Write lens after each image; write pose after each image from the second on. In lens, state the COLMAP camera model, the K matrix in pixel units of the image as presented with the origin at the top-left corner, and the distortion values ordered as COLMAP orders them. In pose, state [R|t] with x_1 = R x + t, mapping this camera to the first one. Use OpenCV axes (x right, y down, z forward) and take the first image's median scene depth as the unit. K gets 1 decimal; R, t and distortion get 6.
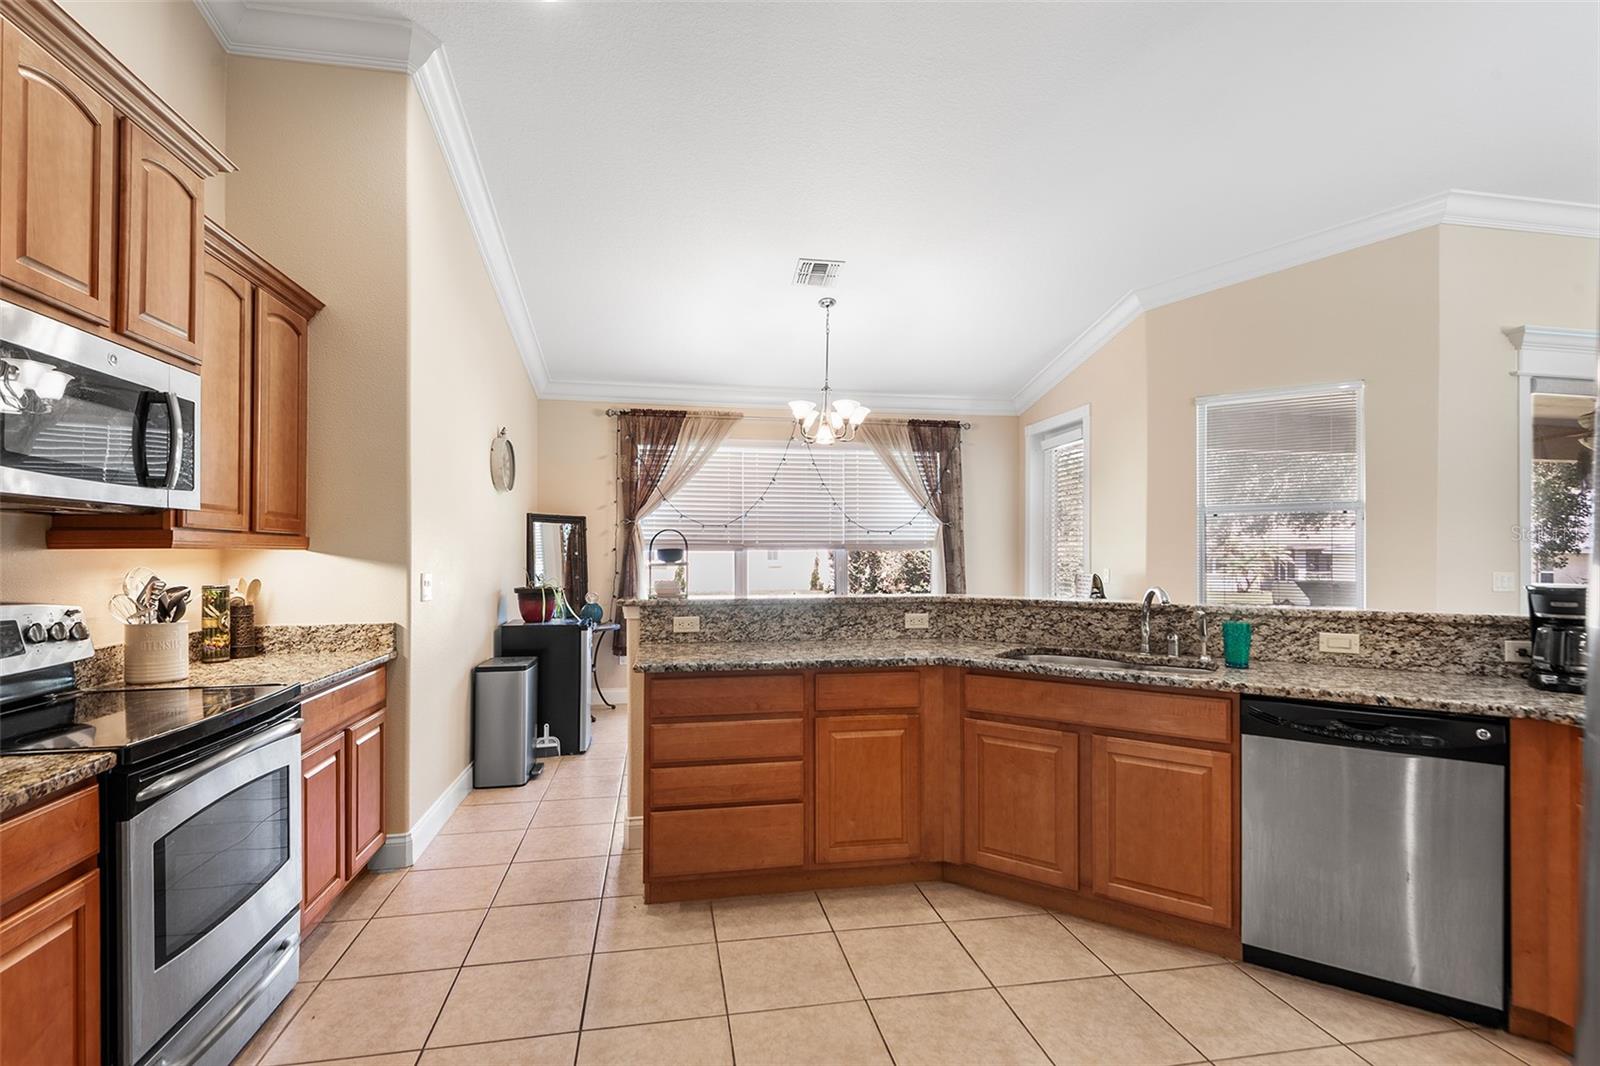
lens RADIAL K [[740.9, 0, 821.7], [0, 740.9, 559.9], [0, 0, 1]] dist [0.016655, -0.003401]
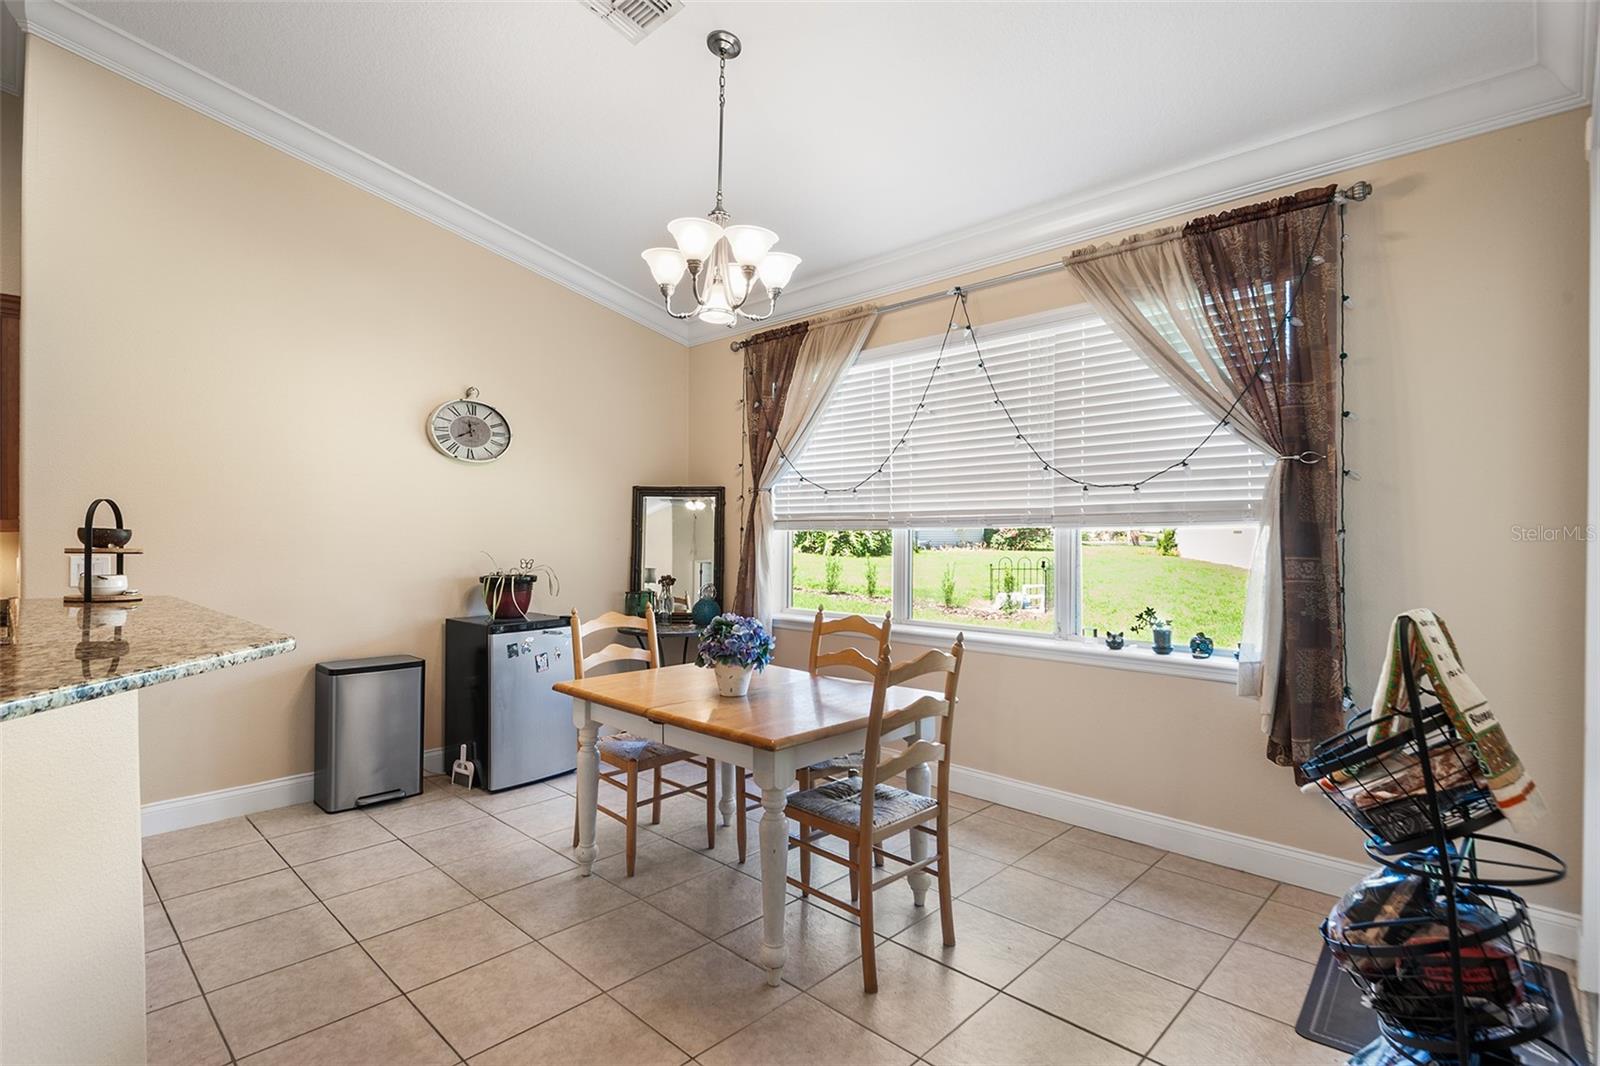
lens RADIAL K [[773.0, 0, 790.3], [0, 773.0, 535.0], [0, 0, 1]] dist [-0.004742, -0.005876]
pose [[0.565784, -0.002025, -0.824551, 0.376788], [-0.006963, 0.999950, -0.007234, -0.002865], [0.824524, 0.009834, 0.565741, 0.588682]]
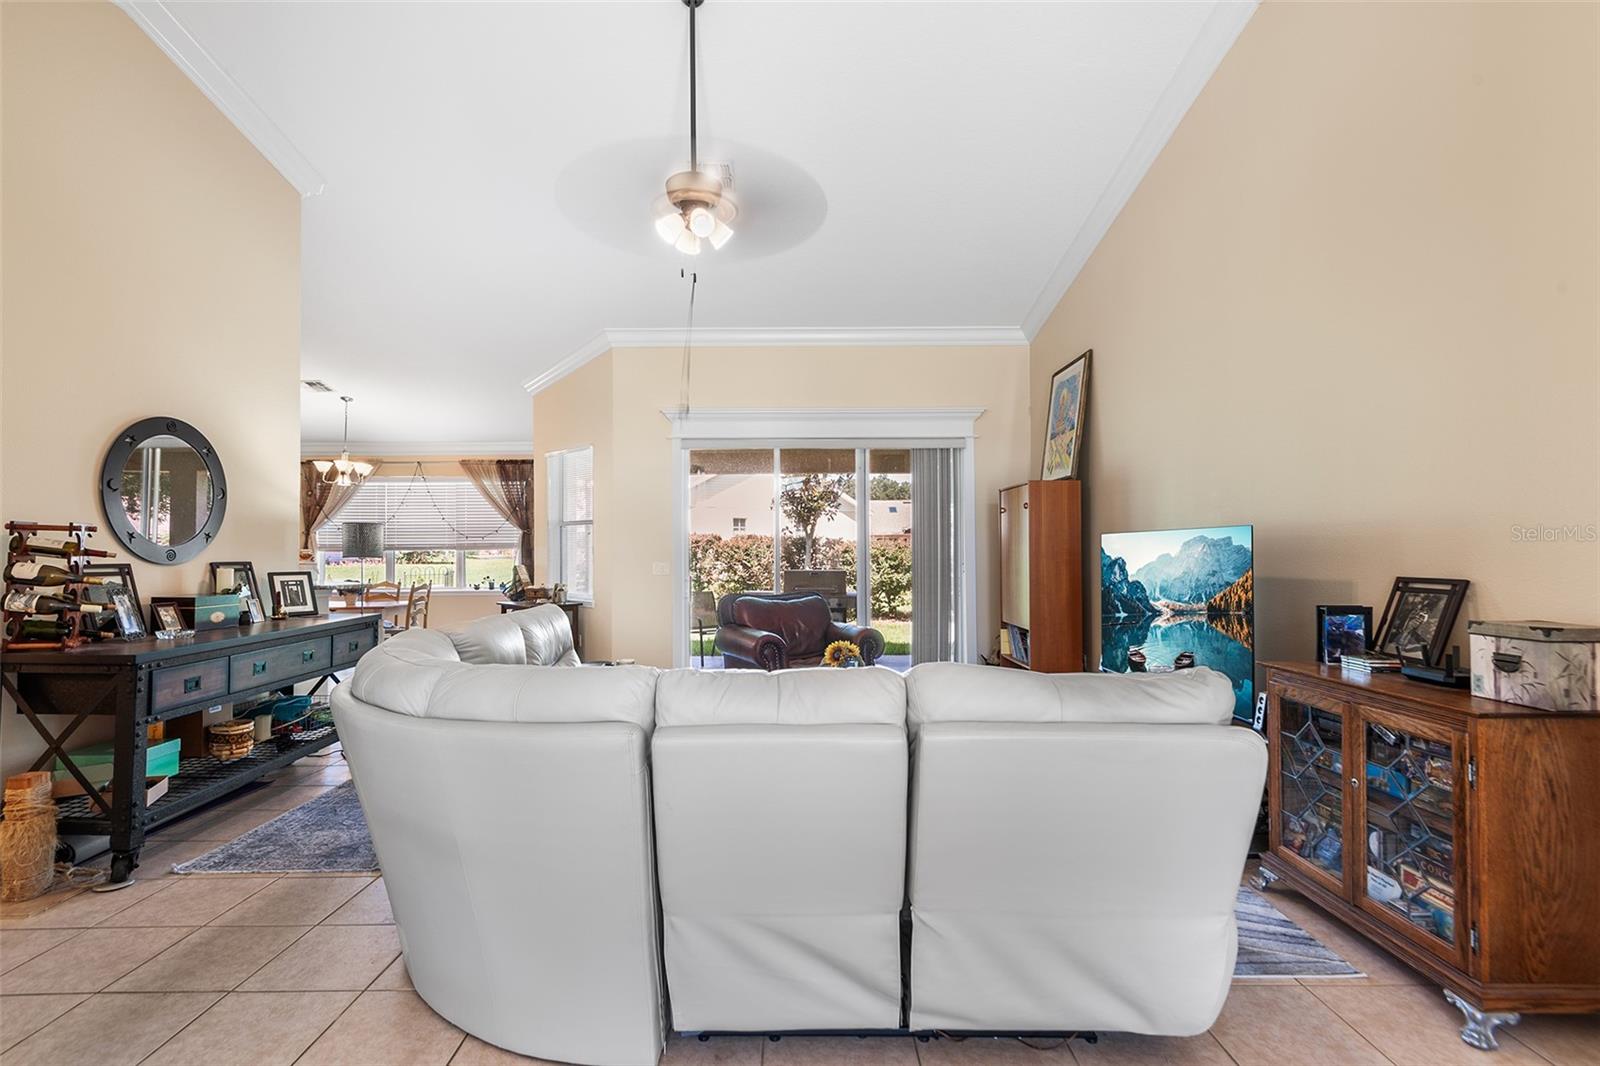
lens RADIAL K [[740.9, 0, 802.9], [0, 740.9, 547.4], [0, 0, 1]] dist [0.016655, -0.003401]
pose [[0.982308, -0.007982, -0.187104, 1.031103], [0.005970, 0.999918, -0.011317, 0.002661], [0.187179, 0.009999, 0.982275, -0.333242]]
